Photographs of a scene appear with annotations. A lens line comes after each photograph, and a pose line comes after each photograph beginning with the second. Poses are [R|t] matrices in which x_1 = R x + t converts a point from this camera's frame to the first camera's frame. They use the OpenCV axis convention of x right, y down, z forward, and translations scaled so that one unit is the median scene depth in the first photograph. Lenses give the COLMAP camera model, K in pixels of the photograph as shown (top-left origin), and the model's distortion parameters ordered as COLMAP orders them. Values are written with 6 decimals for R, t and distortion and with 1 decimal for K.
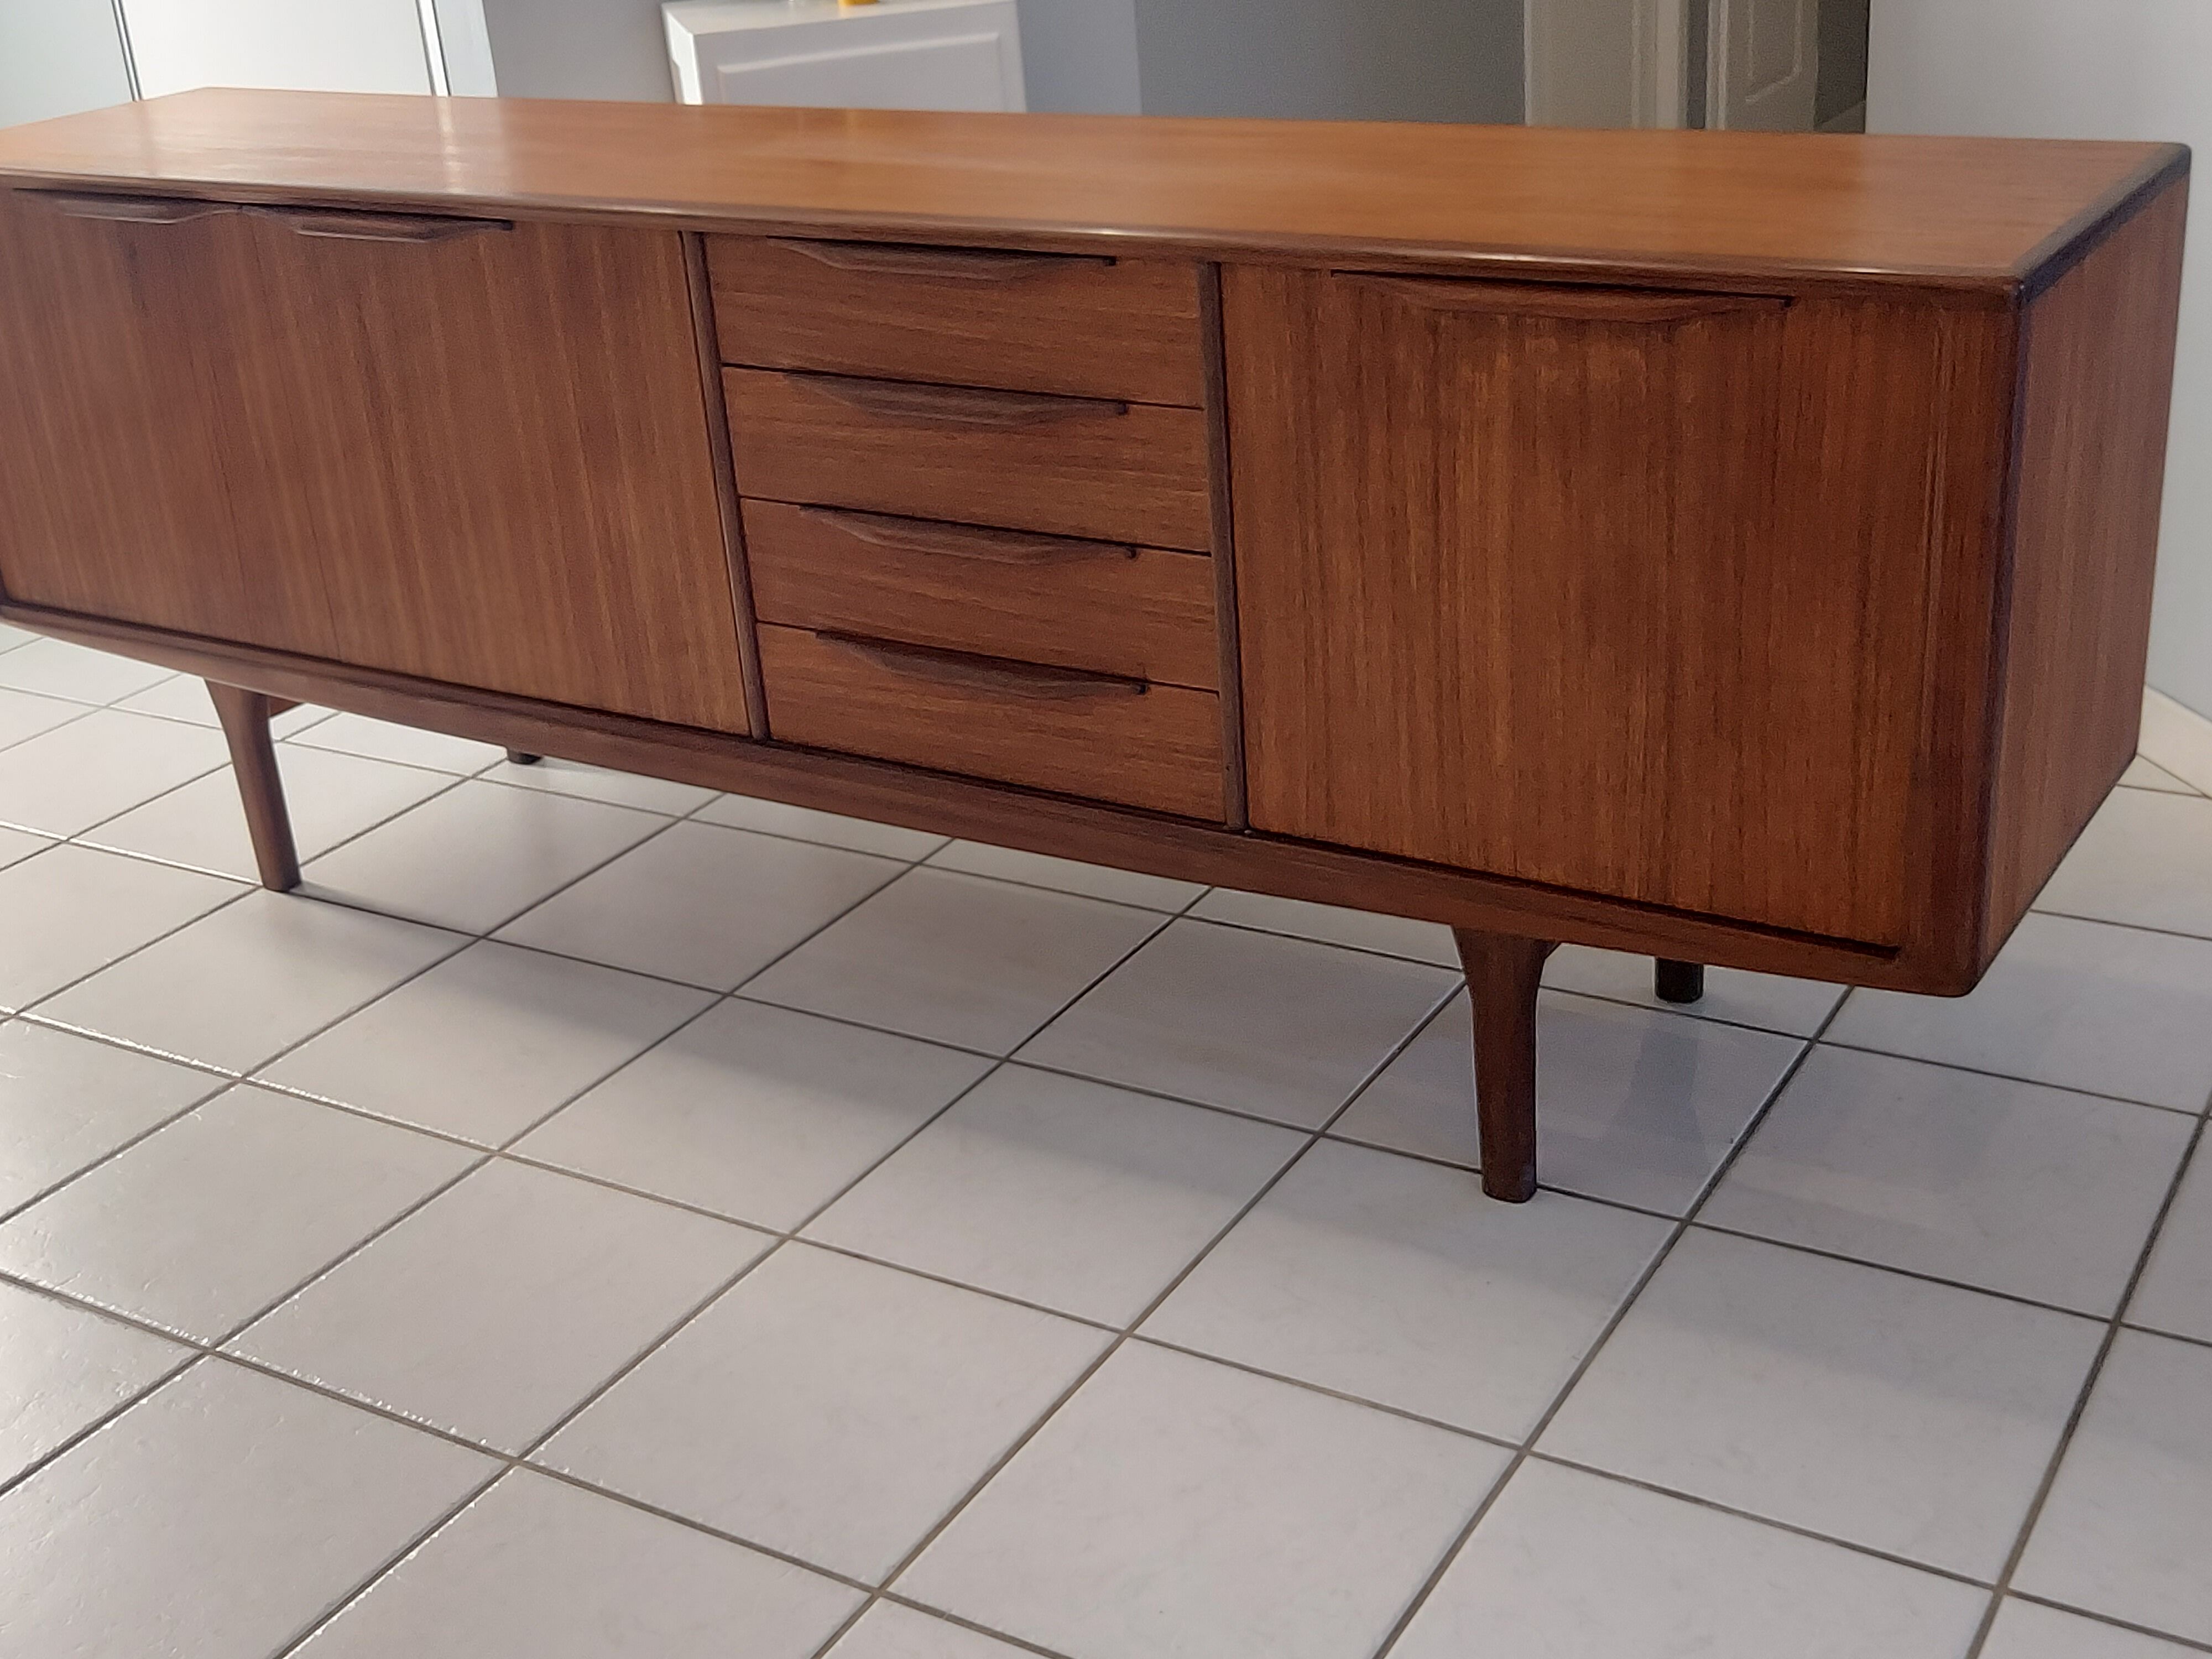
lens RADIAL K [[2639.8, 0, 1106.0], [0, 2639.8, 829.5], [0, 0, 1]] dist [0.083666, -0.138386]
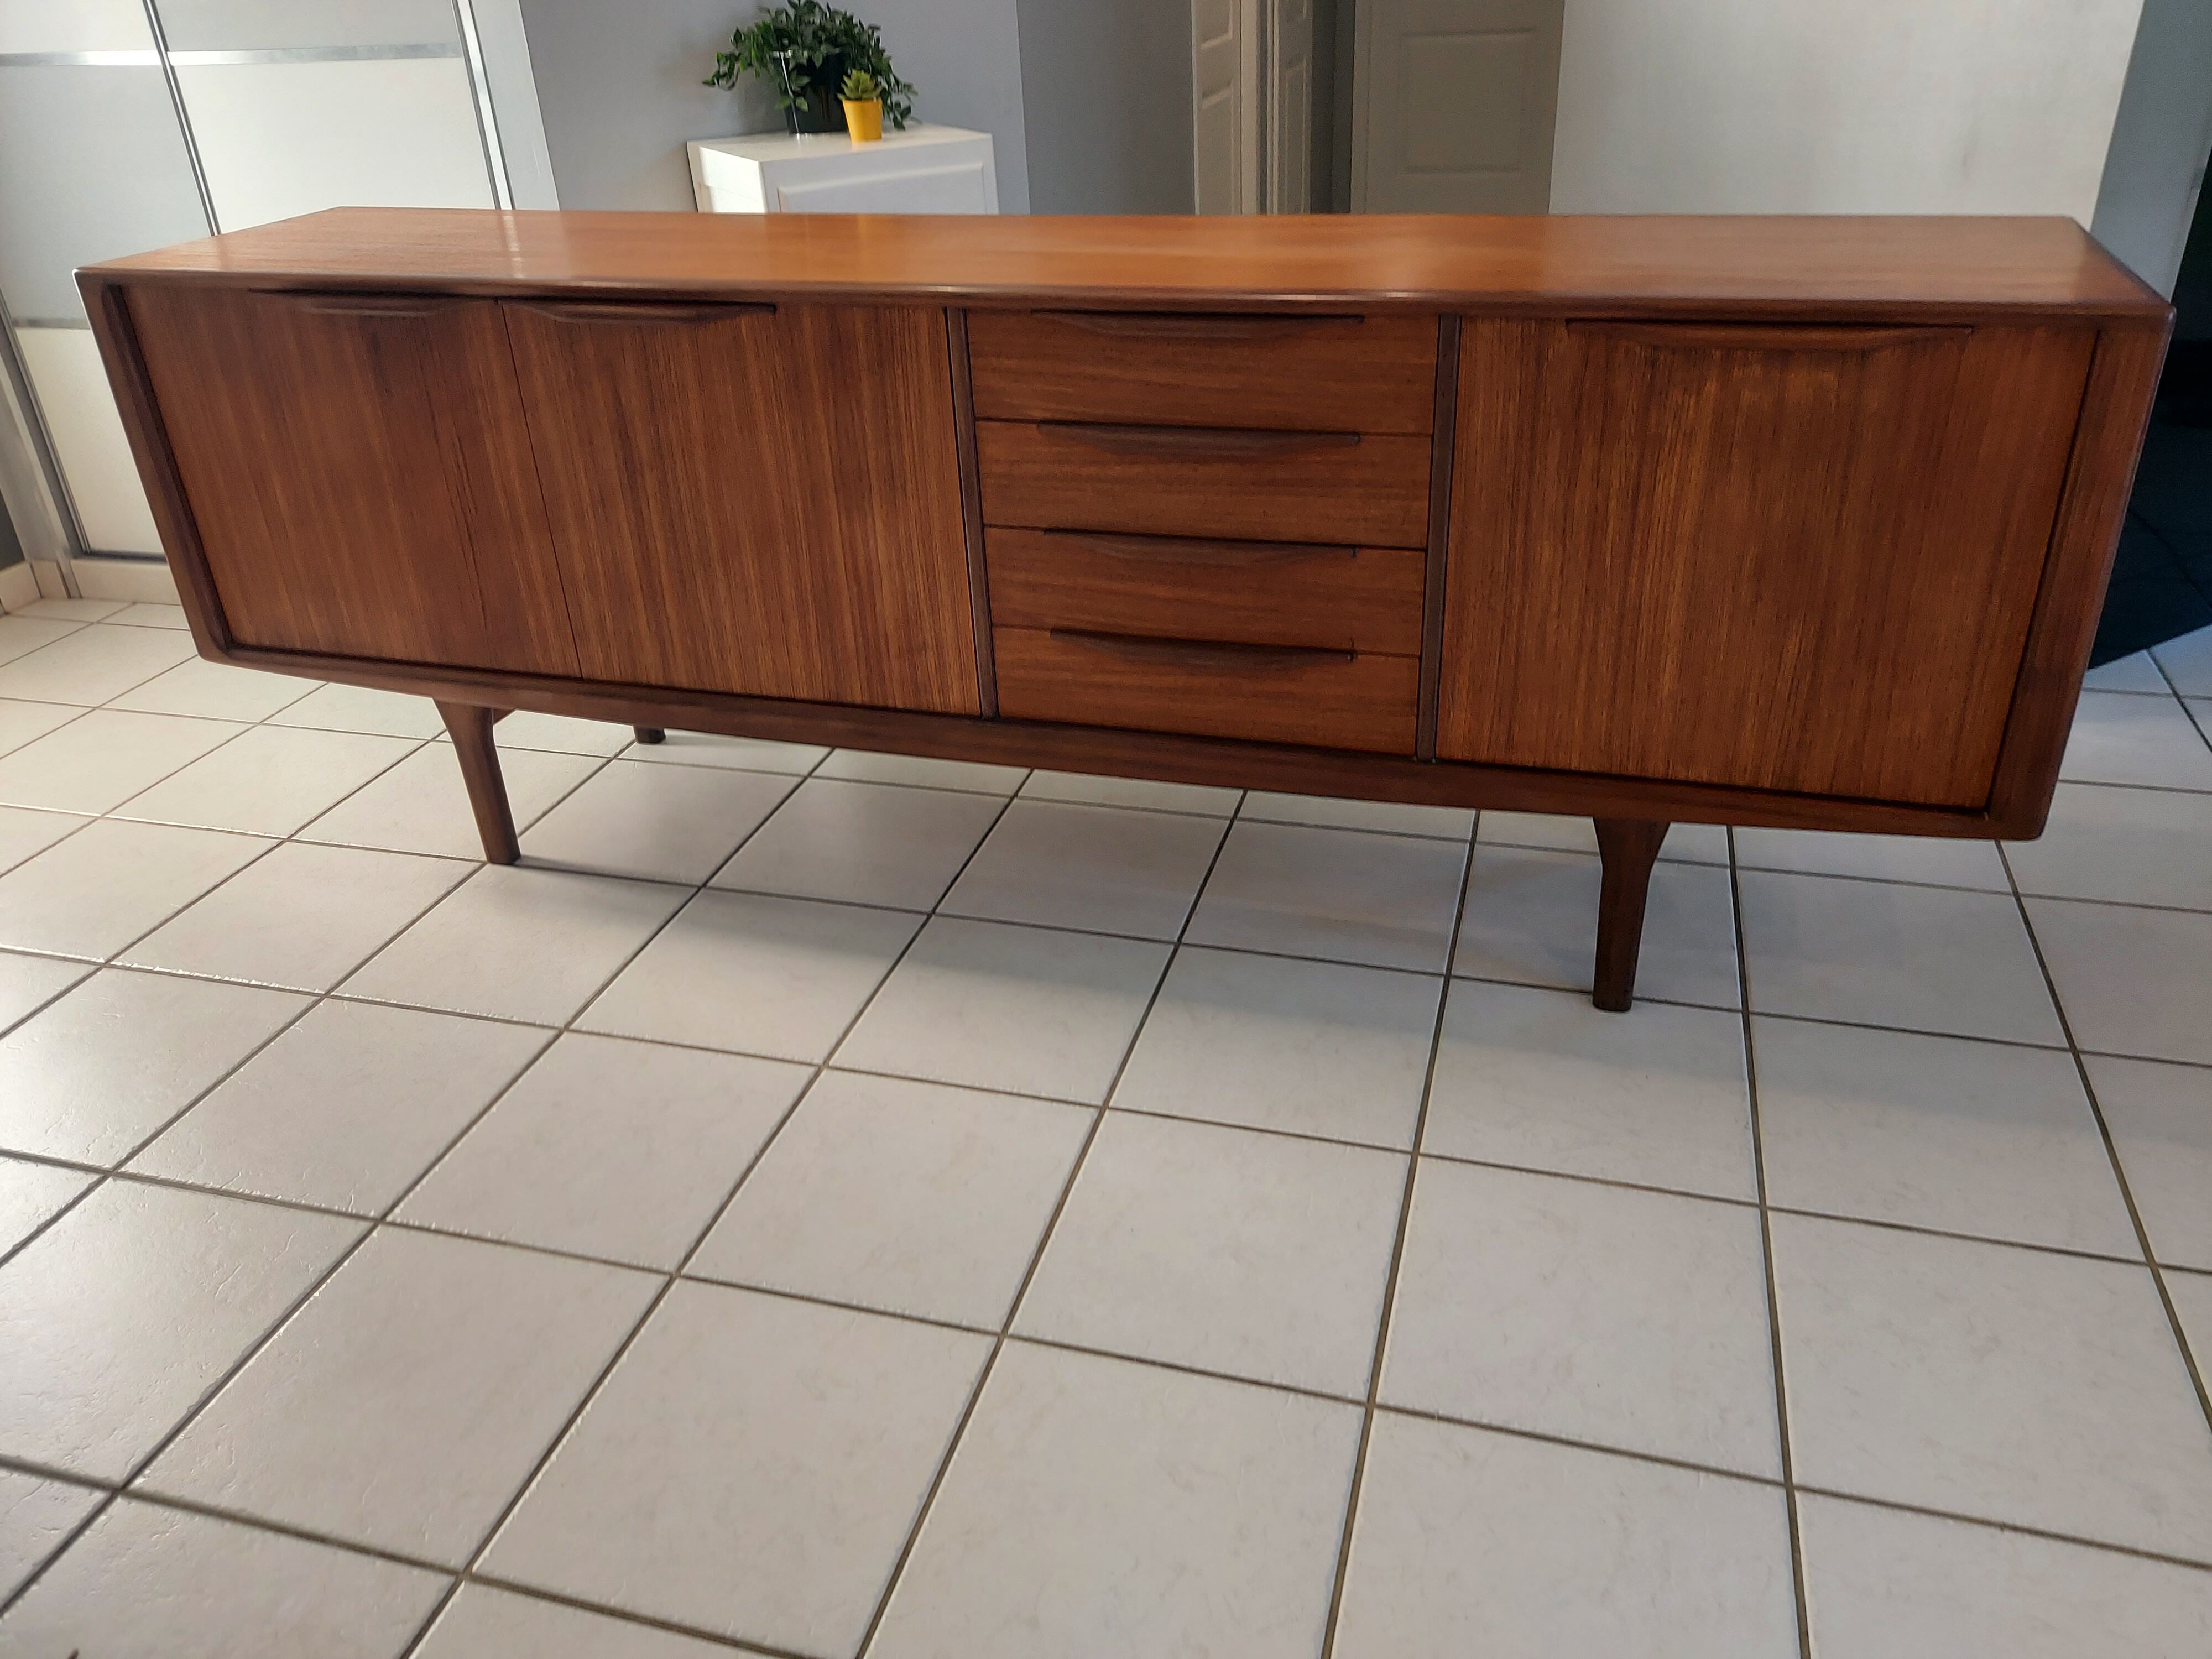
lens RADIAL K [[1653.5, 0, 1114.5], [0, 1653.5, 817.9], [0, 0, 1]] dist [0.060676, -0.048422]
pose [[0.965173, -0.095746, 0.243463, -0.279280], [0.080554, 0.994173, 0.071634, -0.039250], [-0.248903, -0.049527, 0.967261, 0.217850]]
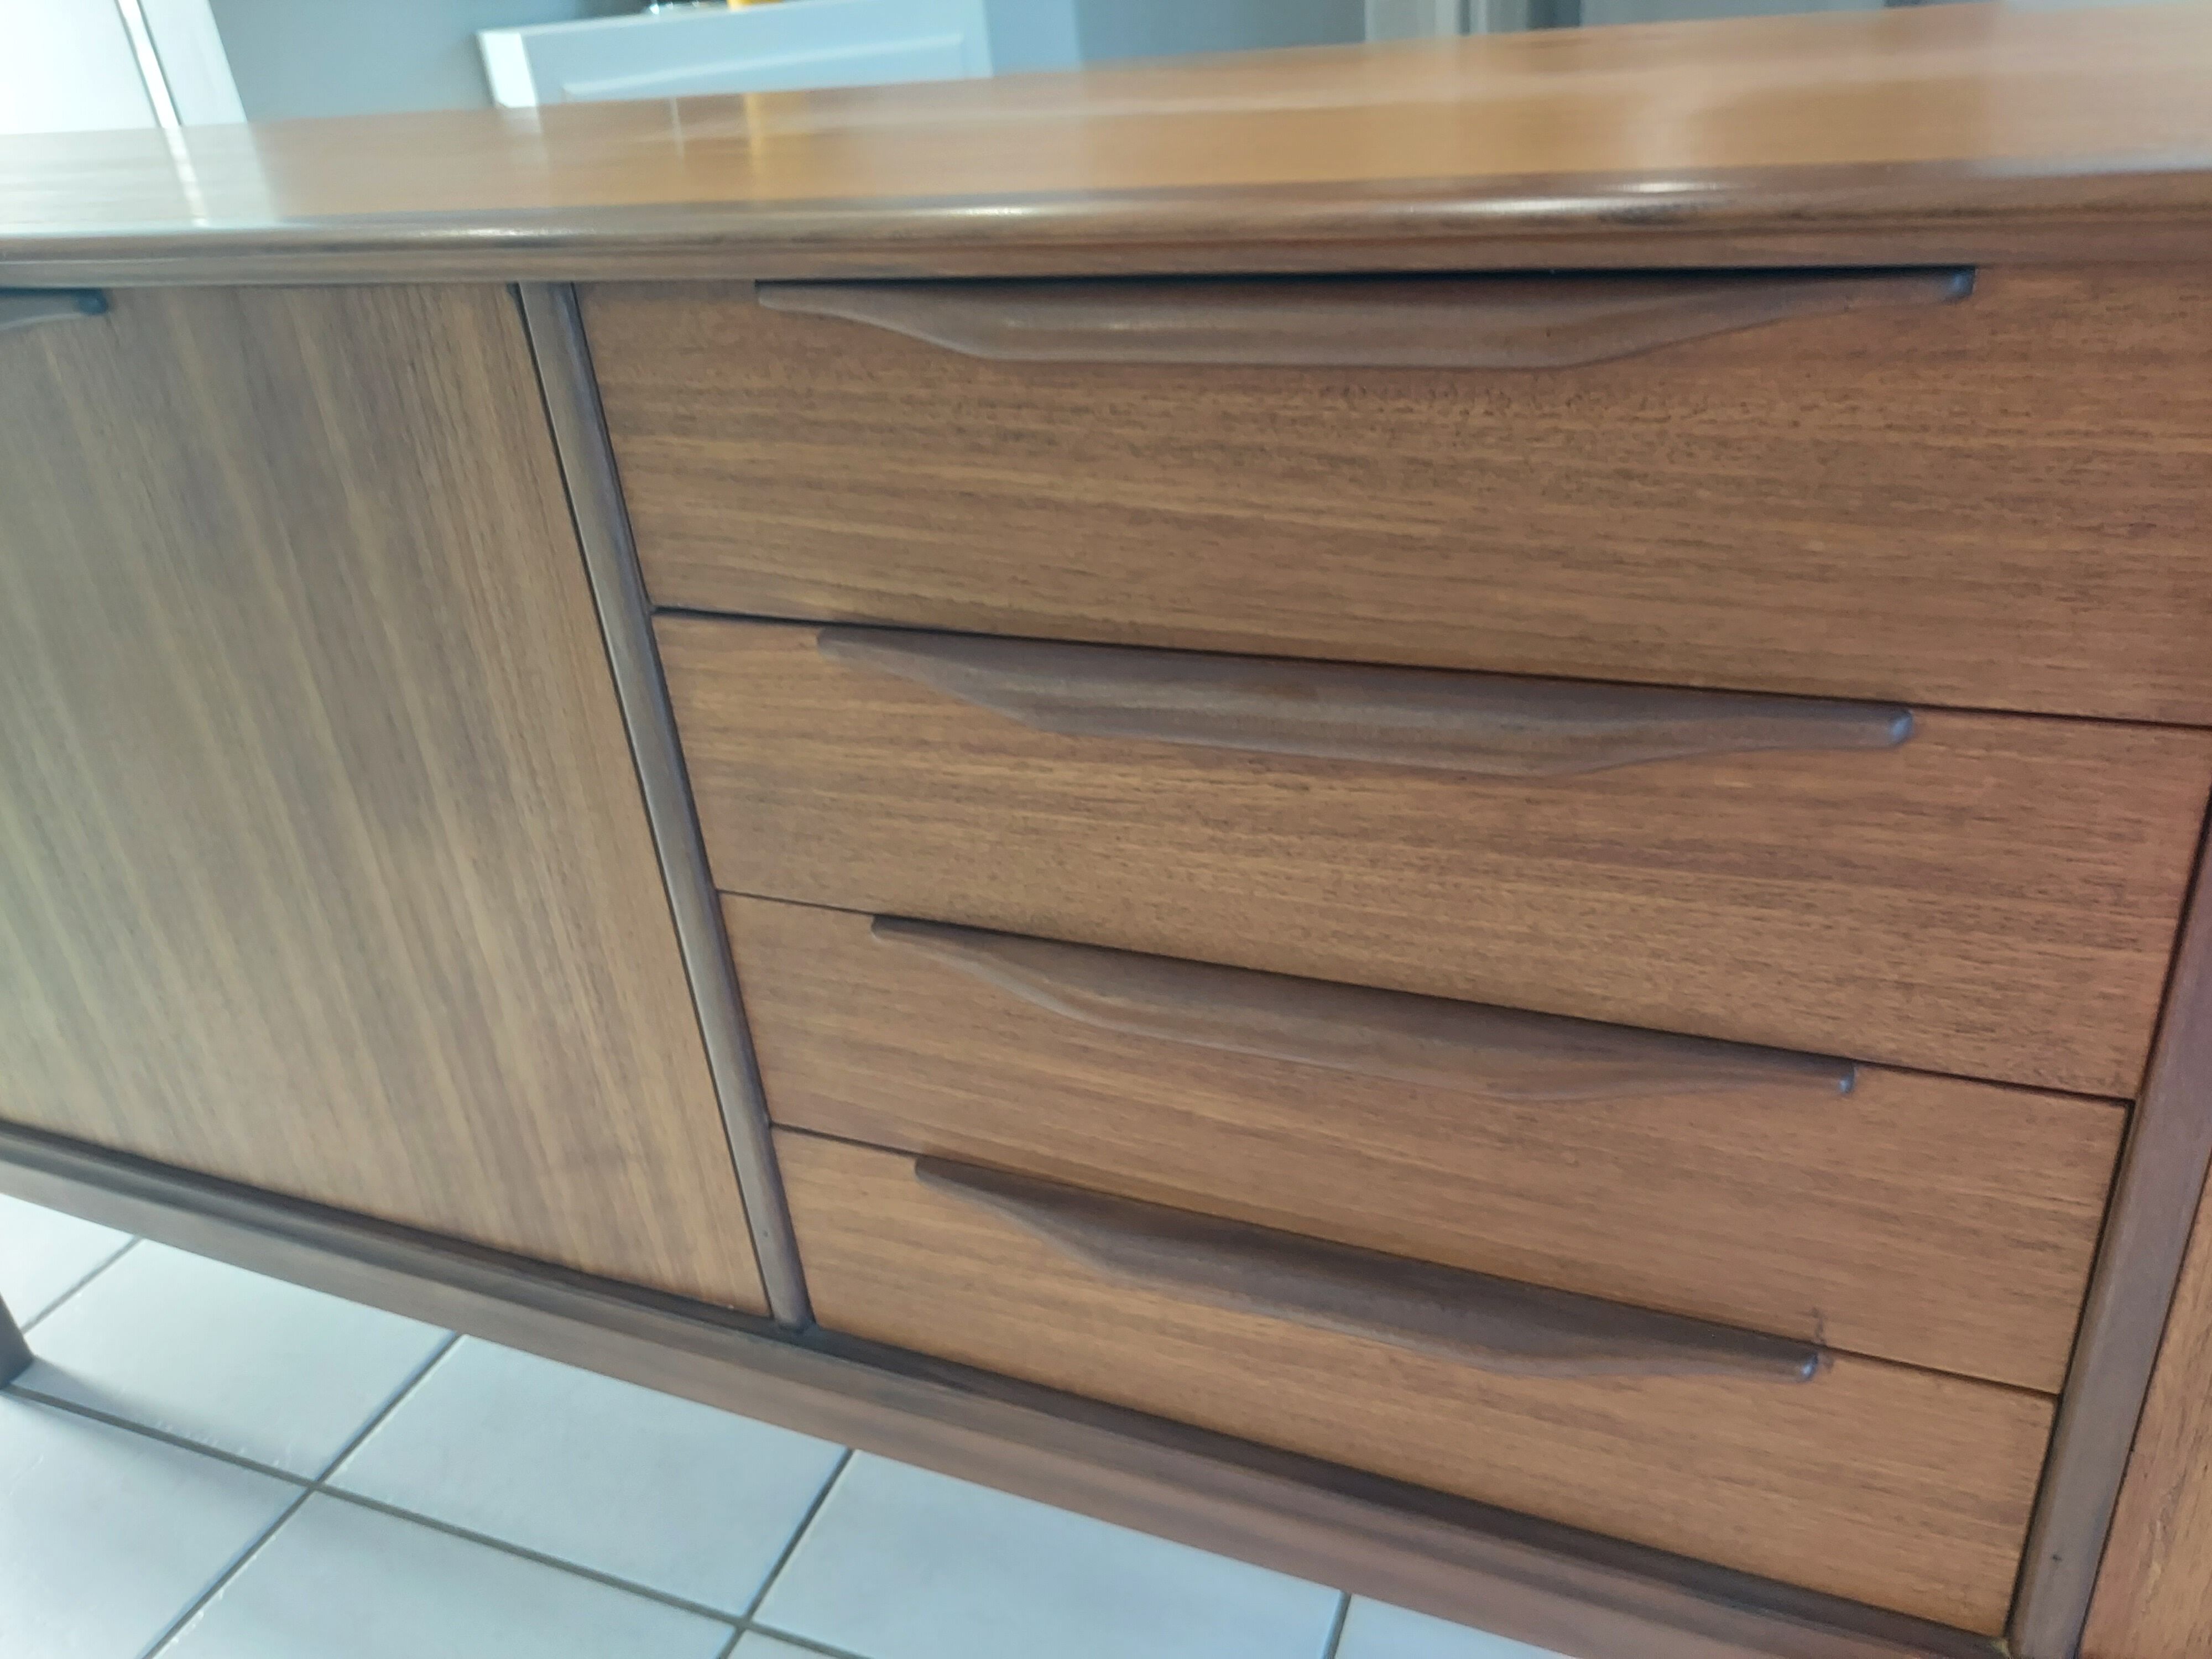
lens RADIAL K [[1689.1, 0, 1112.7], [0, 1689.1, 818.7], [0, 0, 1]] dist [0.011670, -0.003892]
pose [[0.985894, -0.092017, 0.139803, -0.110212], [0.082937, 0.994131, 0.069457, -0.150115], [-0.145374, -0.056882, 0.987740, 0.701082]]
